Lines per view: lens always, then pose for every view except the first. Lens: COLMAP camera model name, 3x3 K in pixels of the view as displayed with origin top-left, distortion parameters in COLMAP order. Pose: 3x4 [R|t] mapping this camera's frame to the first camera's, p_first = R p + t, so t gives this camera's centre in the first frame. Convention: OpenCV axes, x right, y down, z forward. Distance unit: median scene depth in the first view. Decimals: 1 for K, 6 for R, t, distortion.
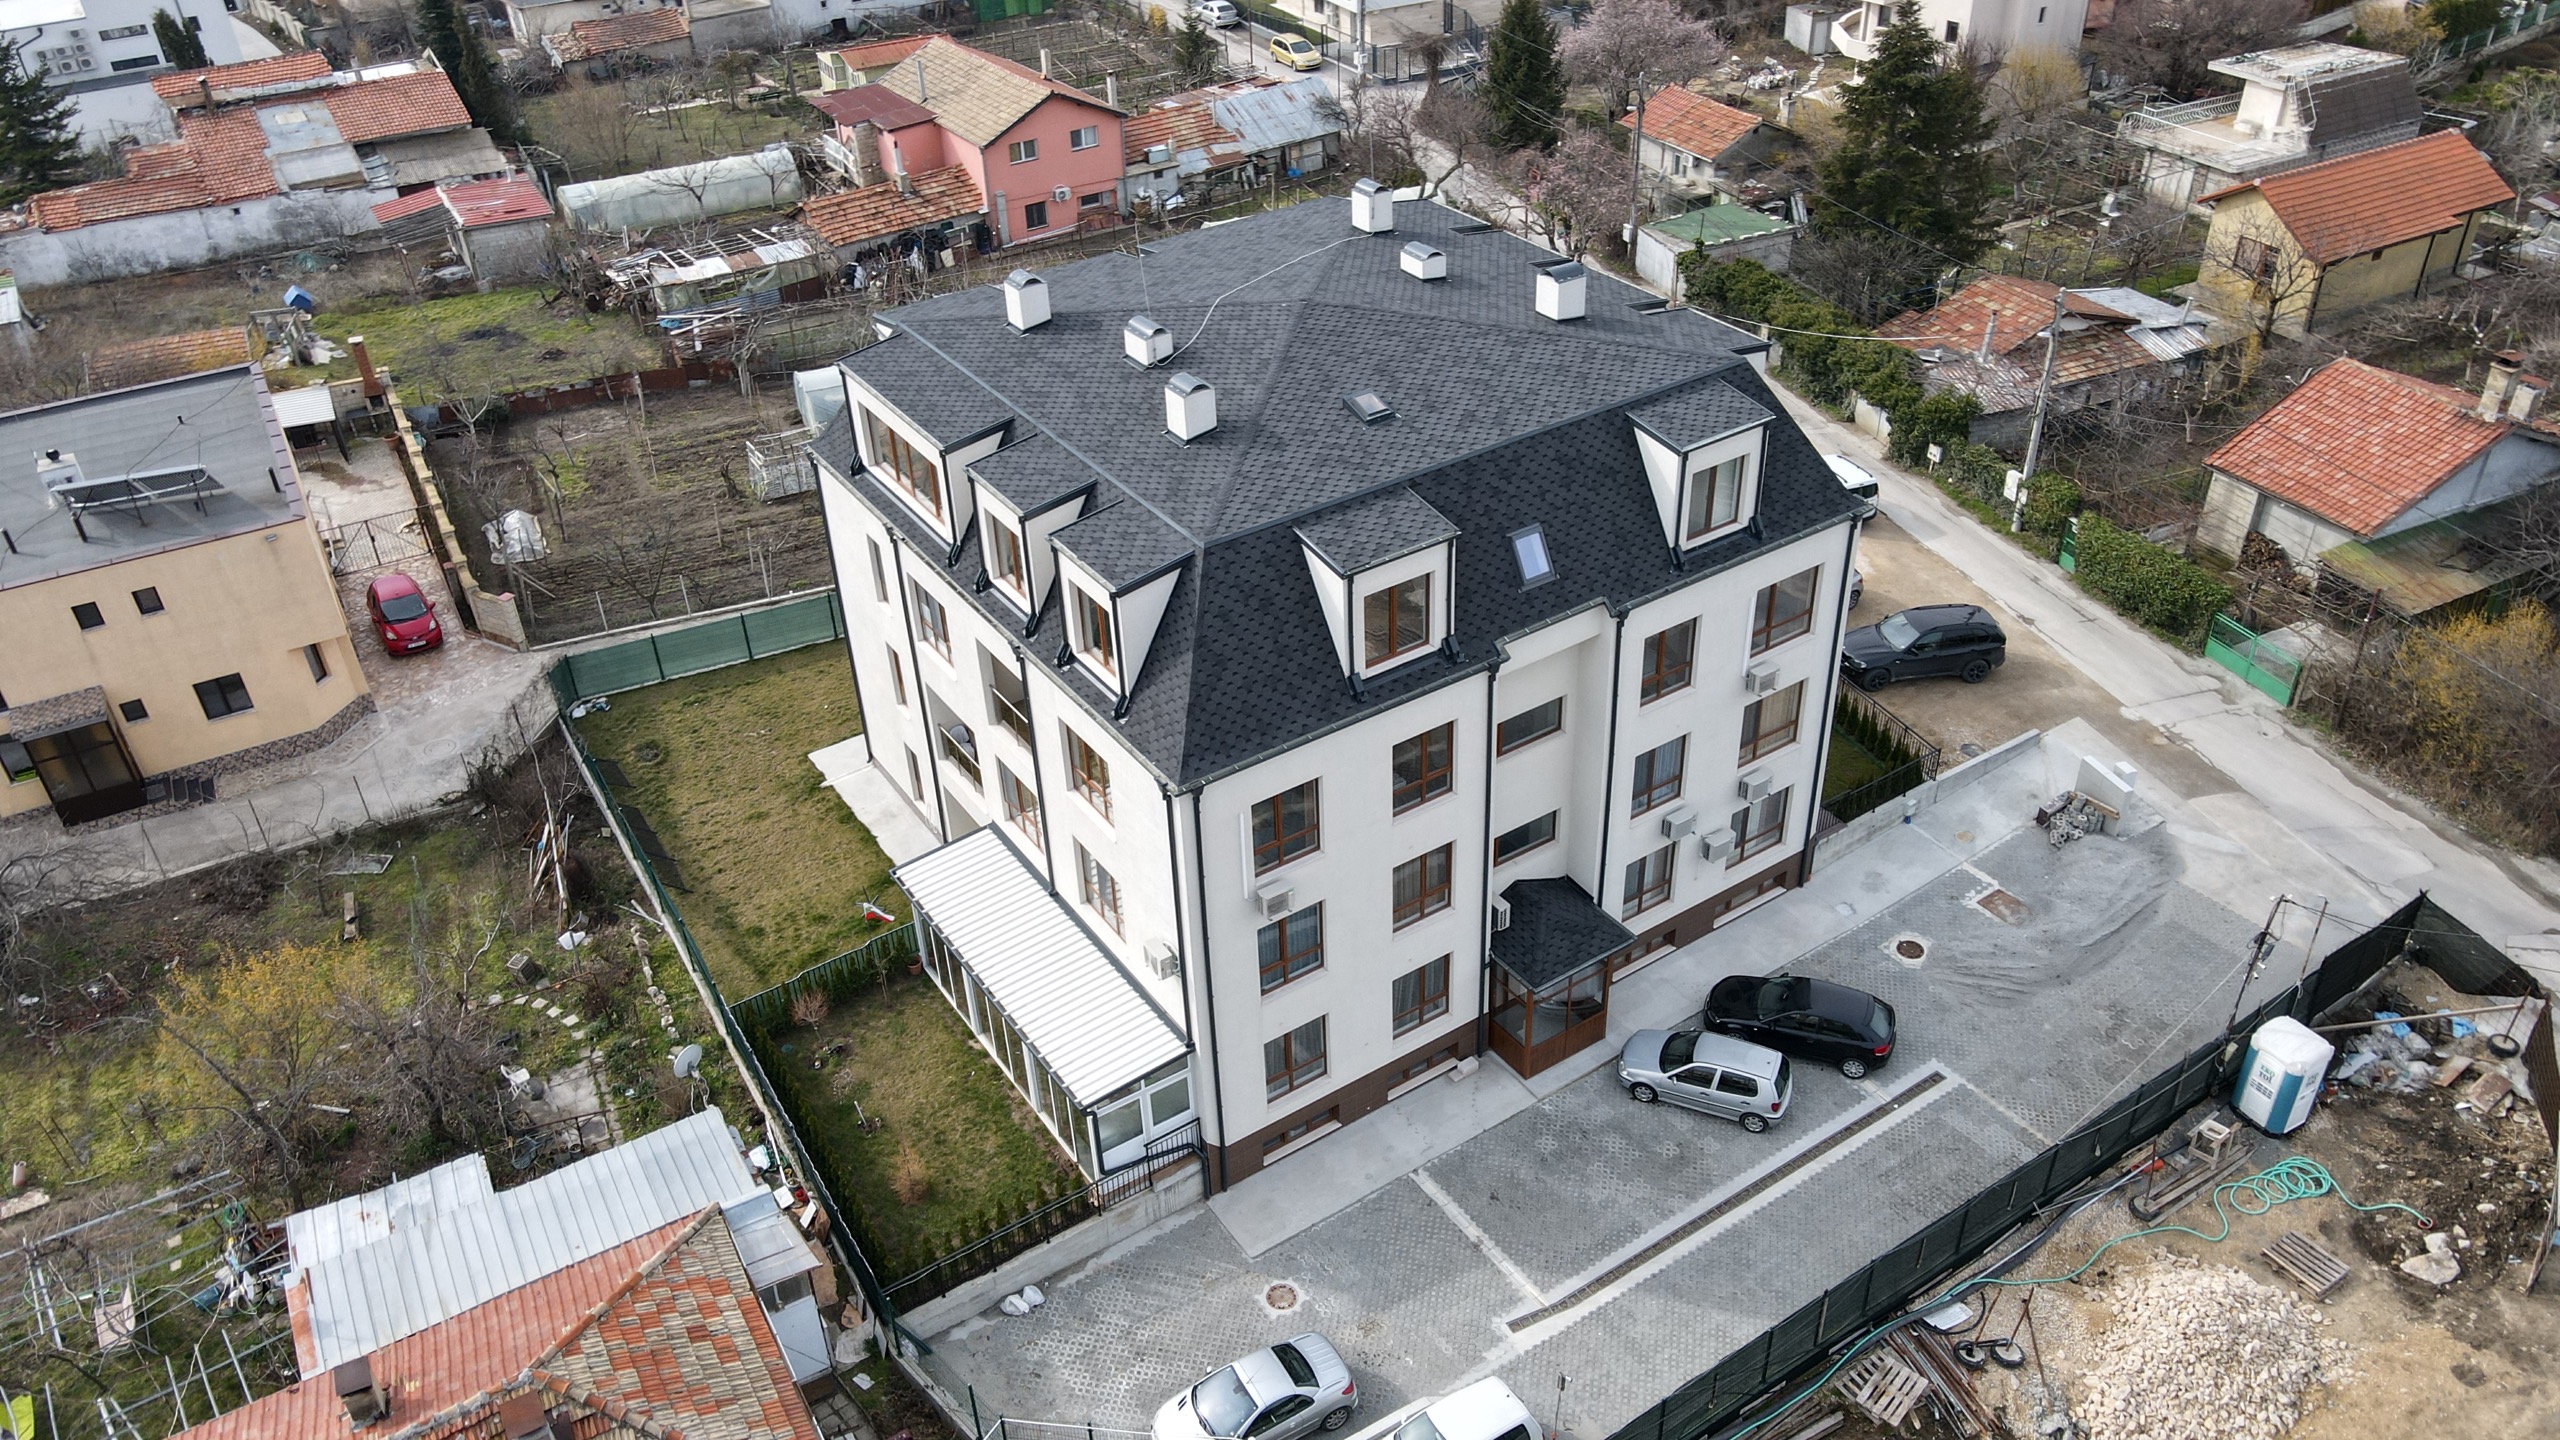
lens RADIAL K [[1882.3, 0, 1278.4], [0, 1882.3, 717.7], [0, 0, 1]] dist [0.014179, 0.016485]
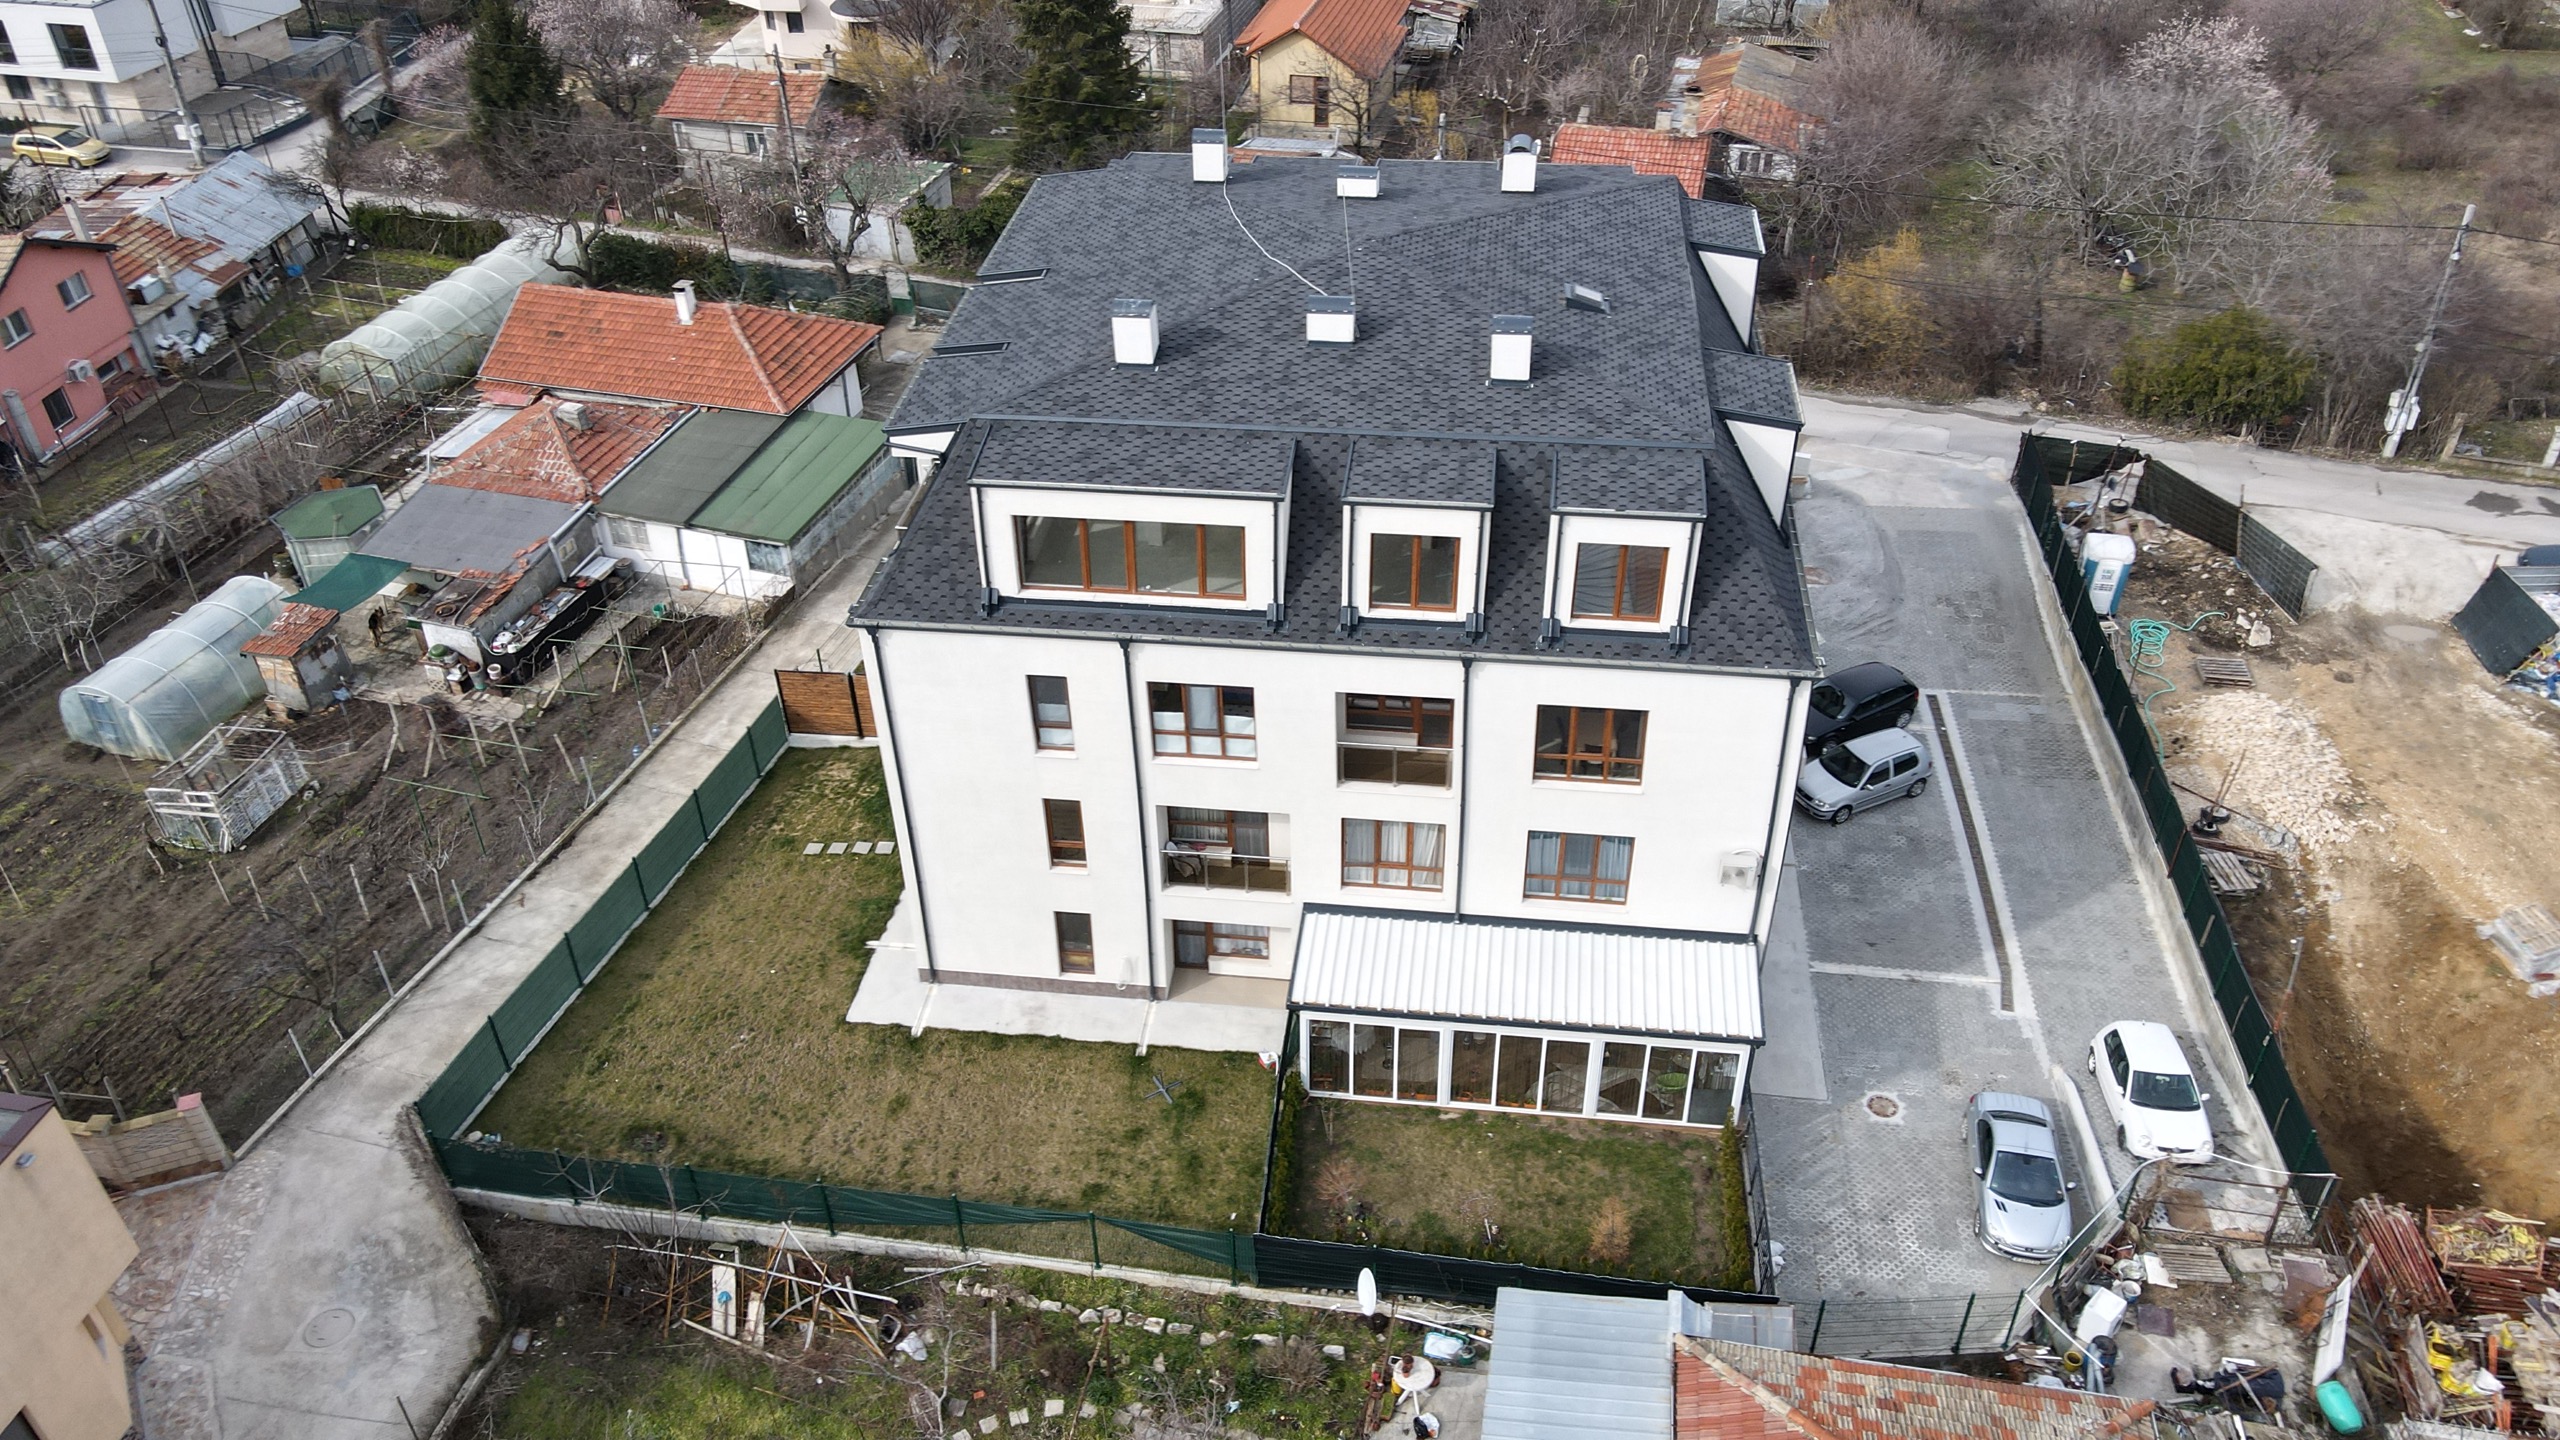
lens RADIAL K [[1878.4, 0, 1280.0], [0, 1878.4, 720.0], [0, 0, 1]] dist [0.018140, 0.001024]
pose [[0.648655, -0.425394, 0.631099, -0.657519], [0.418019, 0.892073, 0.171657, -0.171912], [-0.636008, 0.152466, 0.756471, 0.323306]]
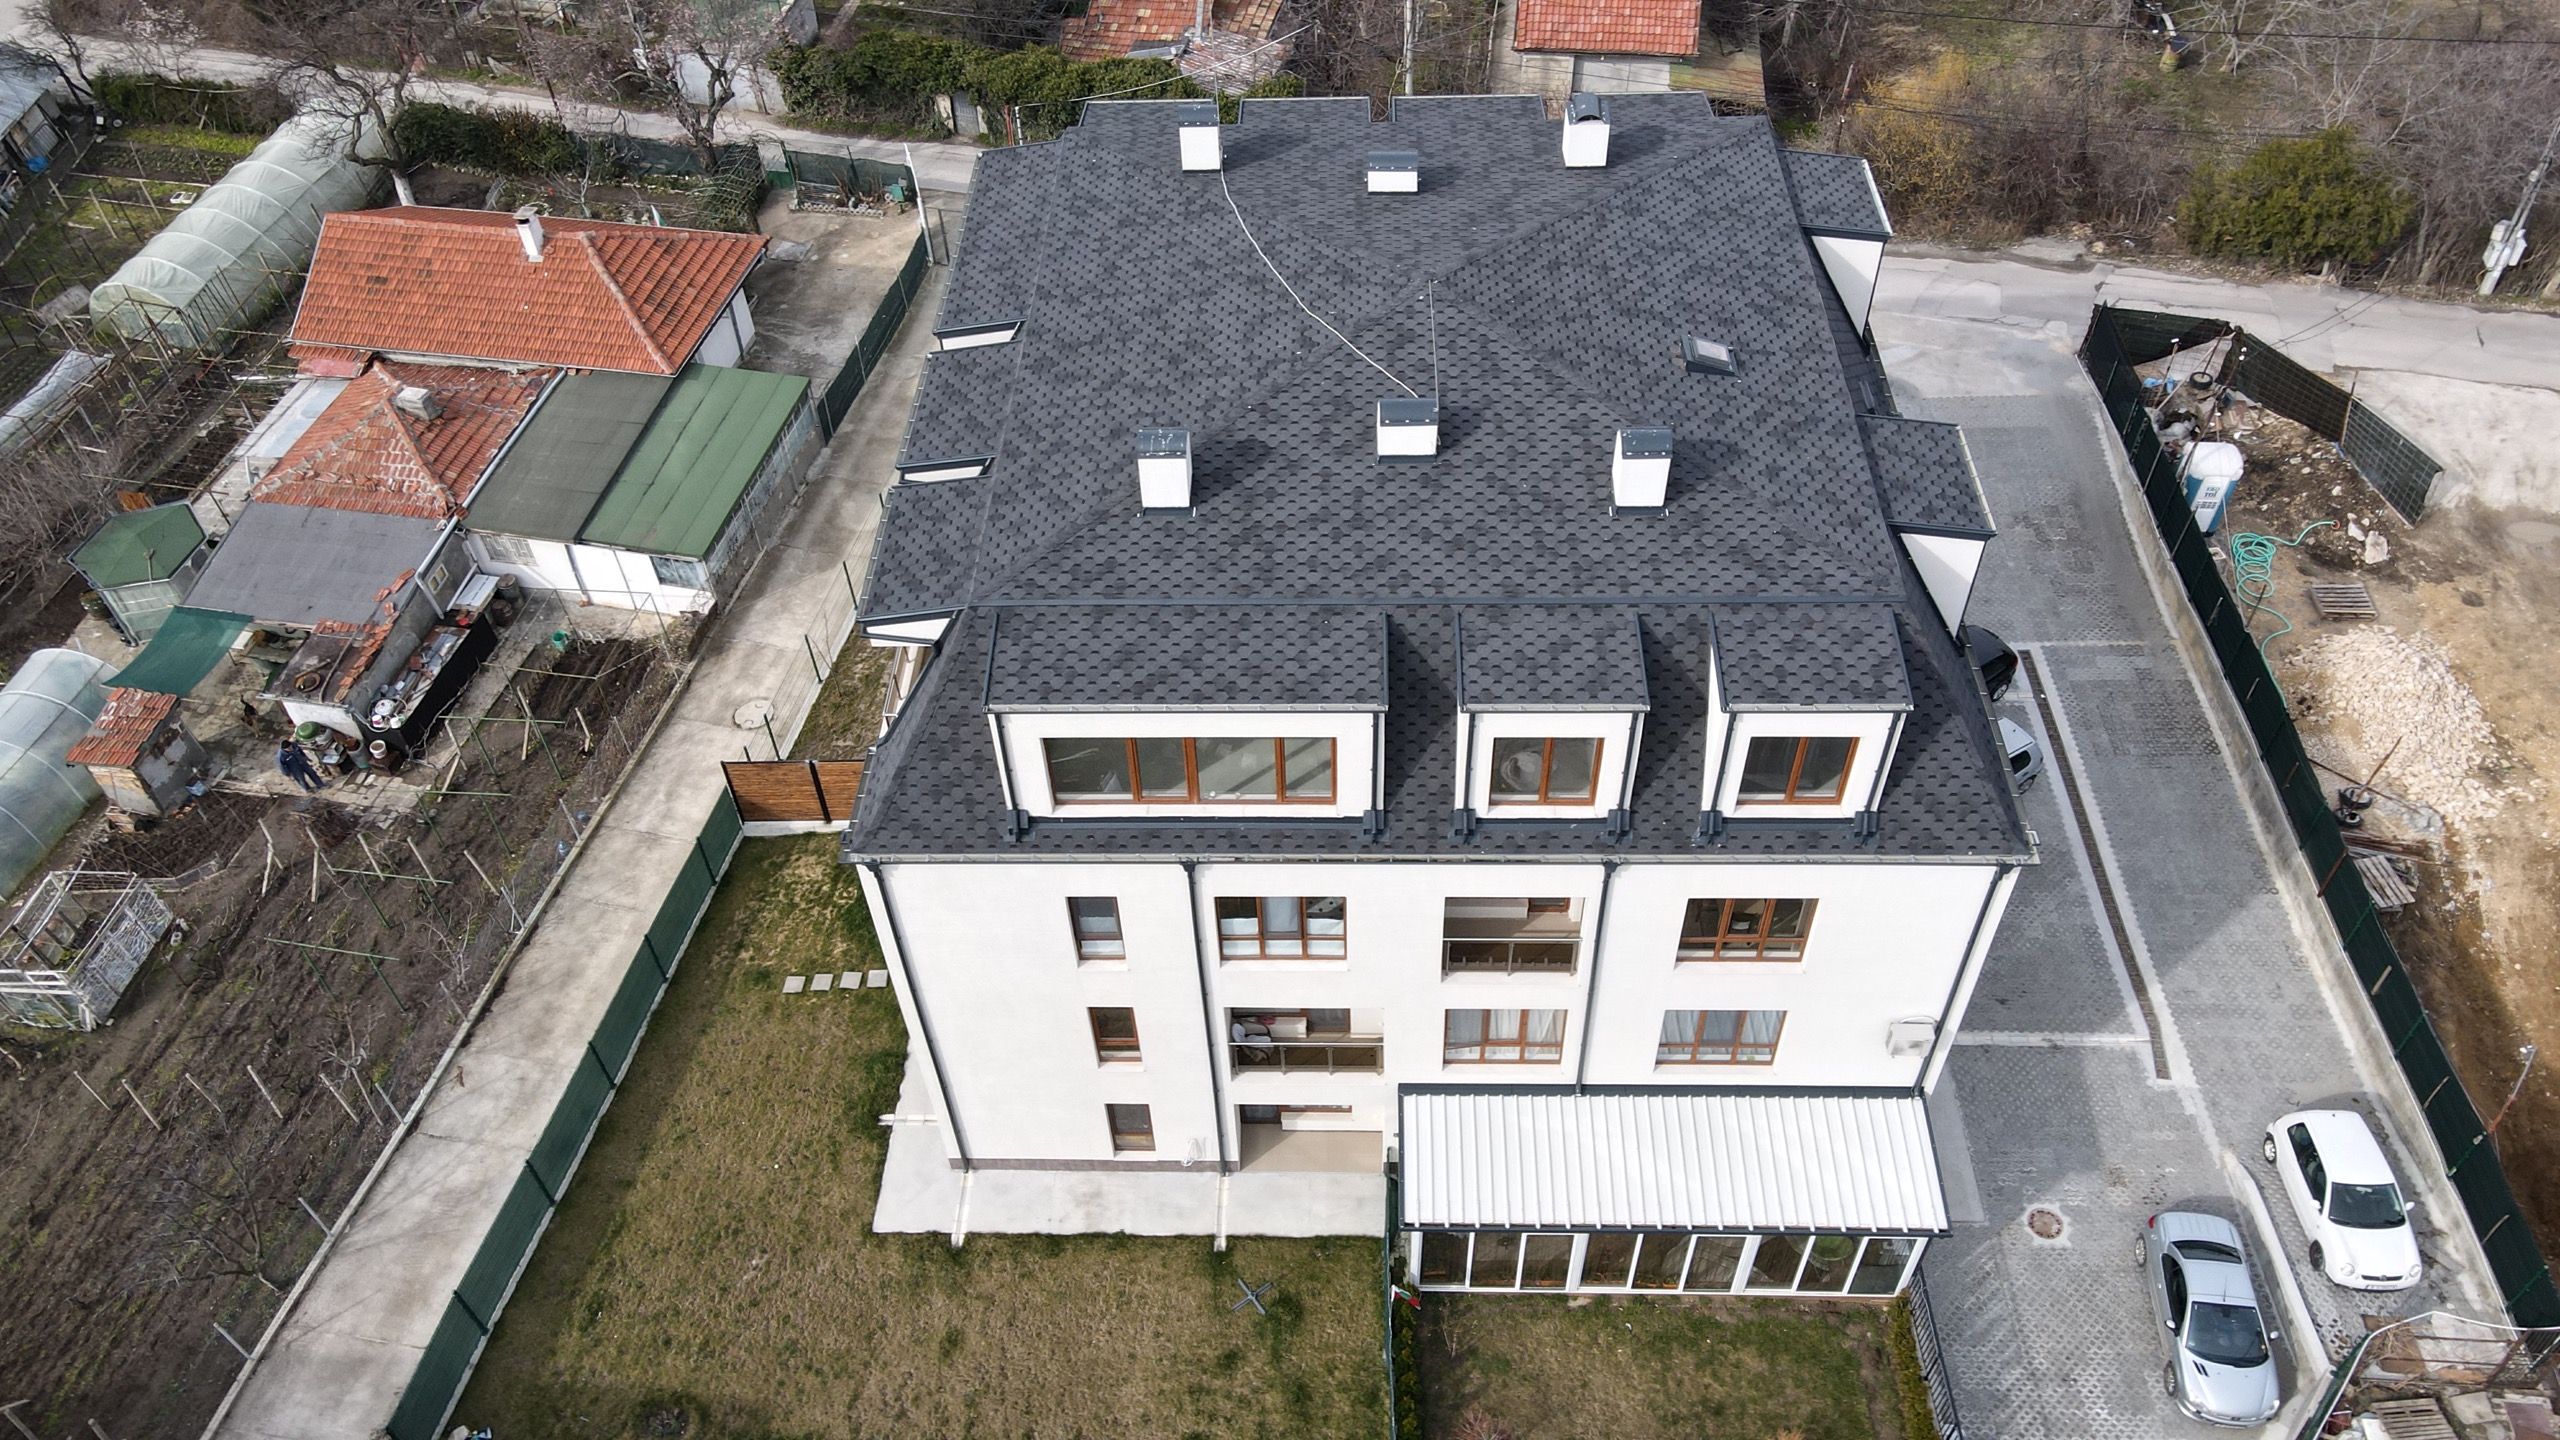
lens RADIAL K [[1876.3, 0, 1280.0], [0, 1876.3, 720.0], [0, 0, 1]] dist [0.017894, 0.004868]
pose [[0.574012, -0.582925, 0.575072, -0.514034], [0.466044, 0.810024, 0.355900, -0.345137], [-0.673285, 0.063718, 0.736632, 0.455923]]
